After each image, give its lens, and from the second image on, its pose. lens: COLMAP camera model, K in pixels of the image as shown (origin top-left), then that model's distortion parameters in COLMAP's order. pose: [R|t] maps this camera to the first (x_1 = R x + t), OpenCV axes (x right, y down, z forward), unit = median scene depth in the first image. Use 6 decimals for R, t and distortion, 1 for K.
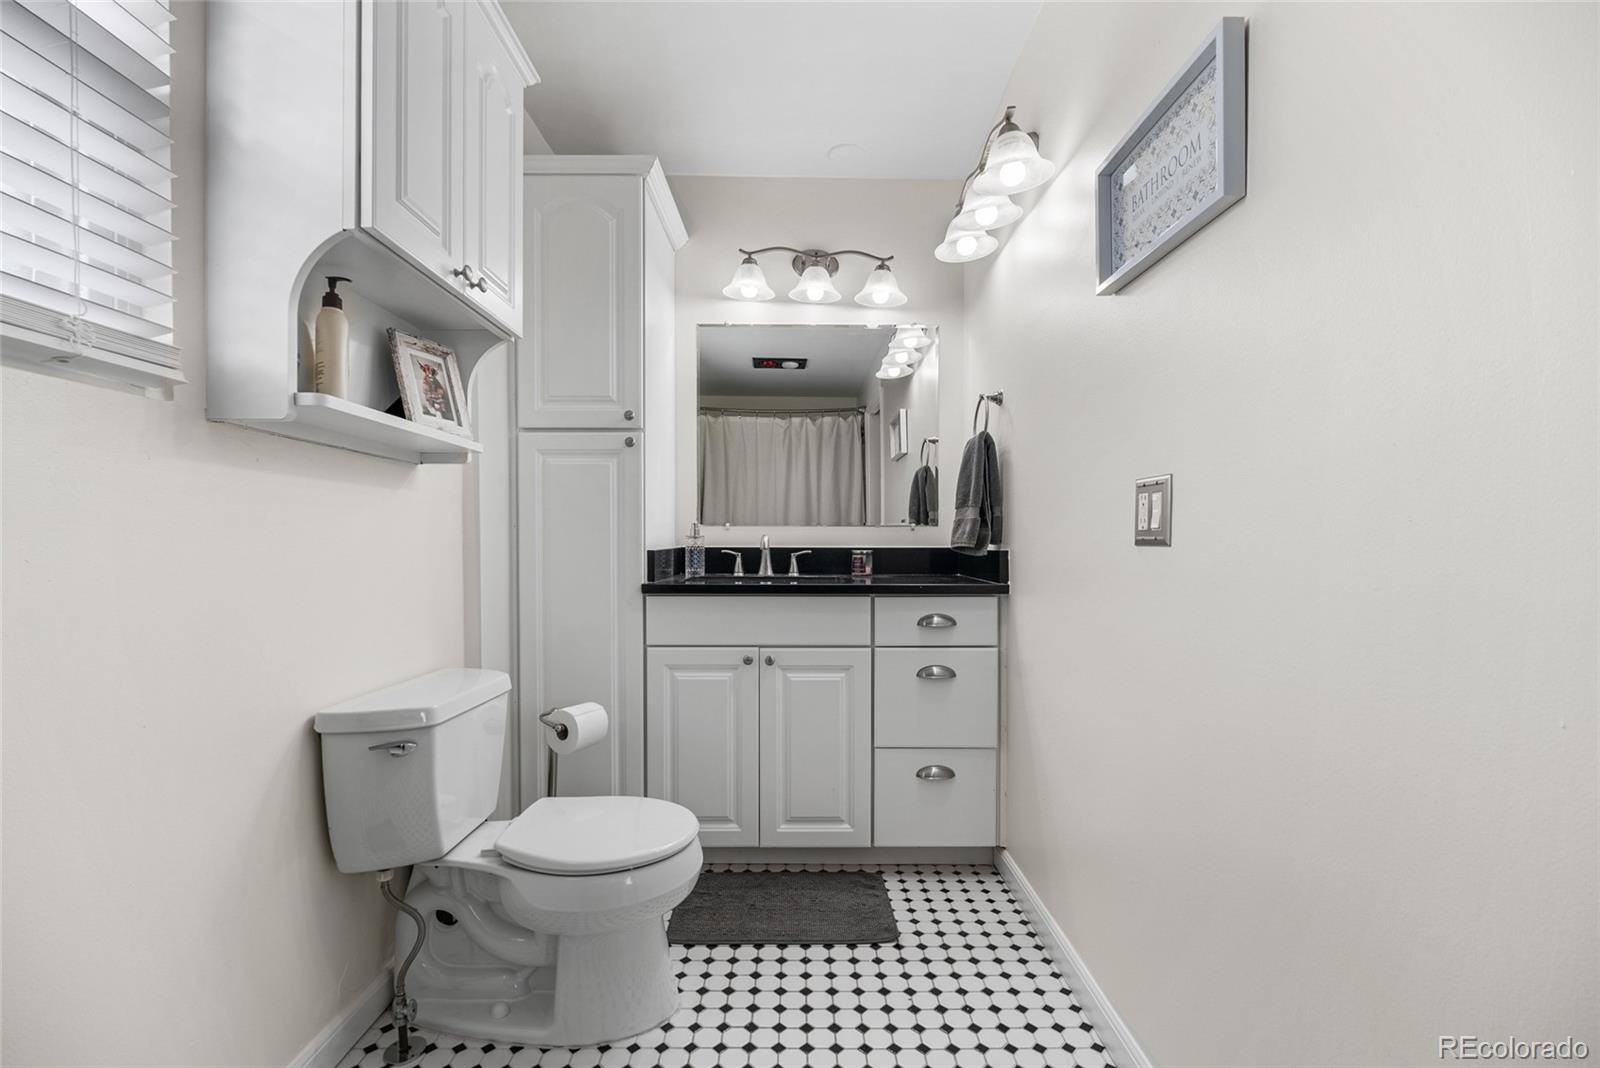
lens RADIAL K [[709.8, 0, 801.5], [0, 709.8, 544.6], [0, 0, 1]] dist [-0.006623, 0.000297]
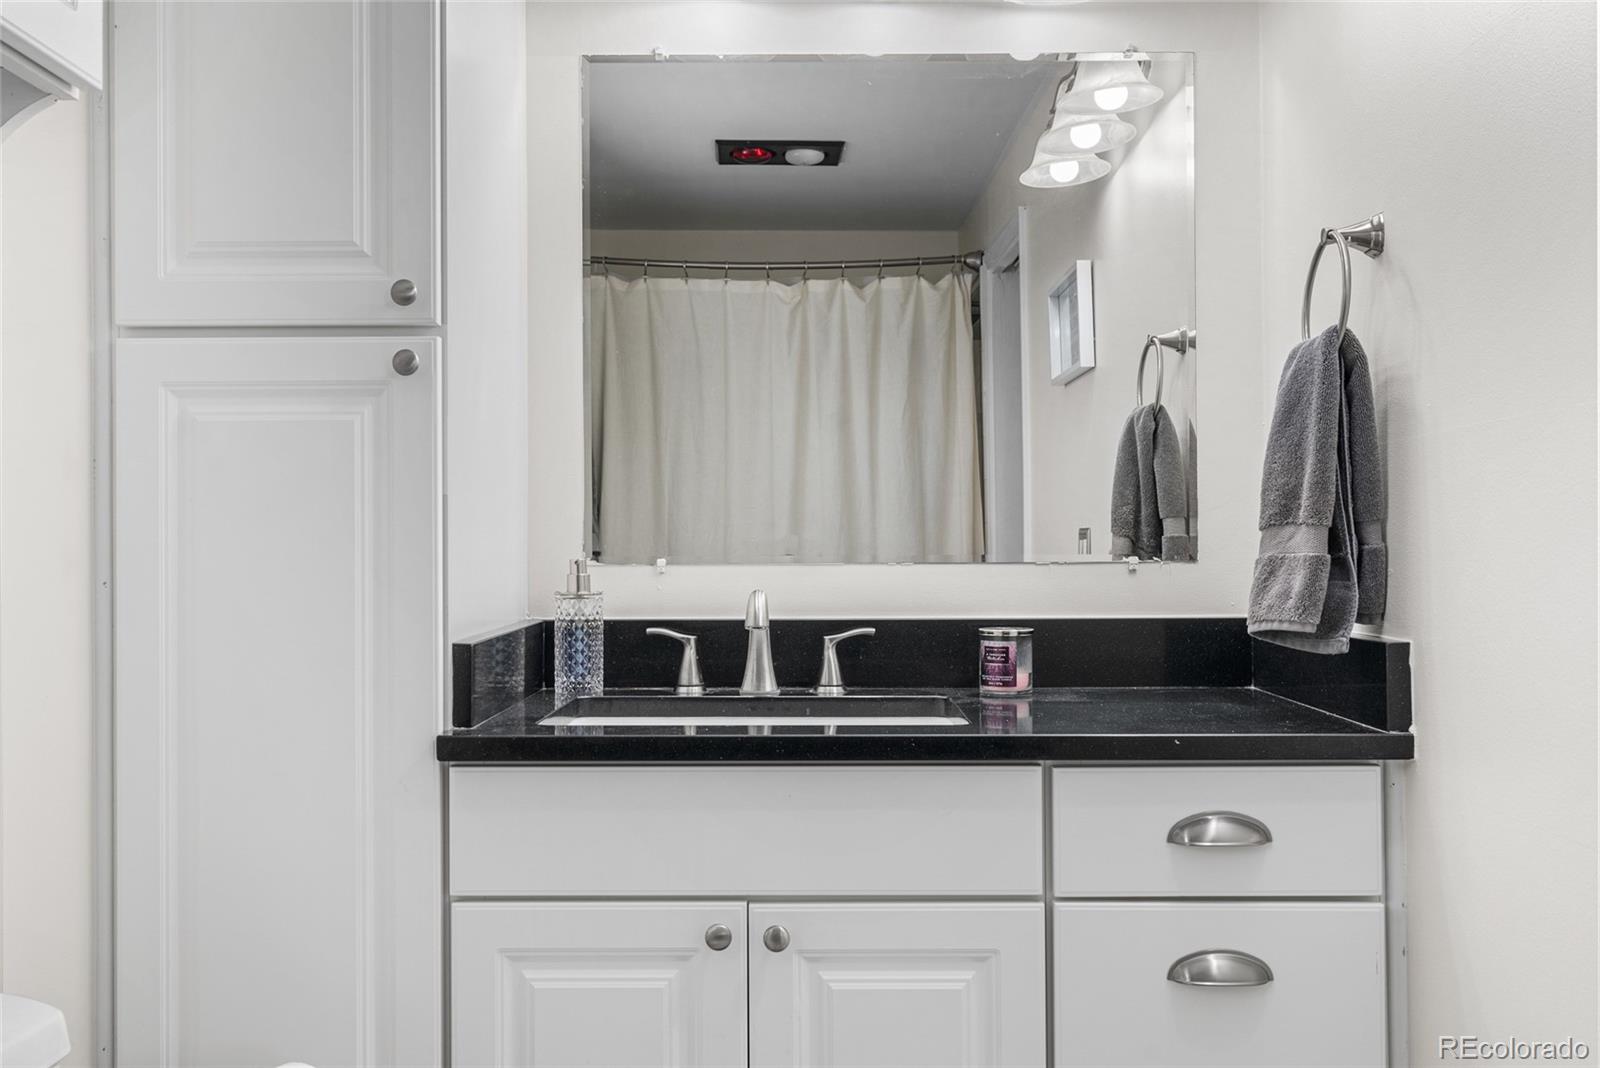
lens RADIAL K [[1589.0, 0, 798.0], [0, 1589.0, 528.8], [0, 0, 1]] dist [0.018797, 0.000000]
pose [[0.999874, -0.006551, -0.014491, -0.017576], [0.006297, 0.999827, -0.017512, -0.035786], [0.014604, 0.017419, 0.999742, 0.136984]]
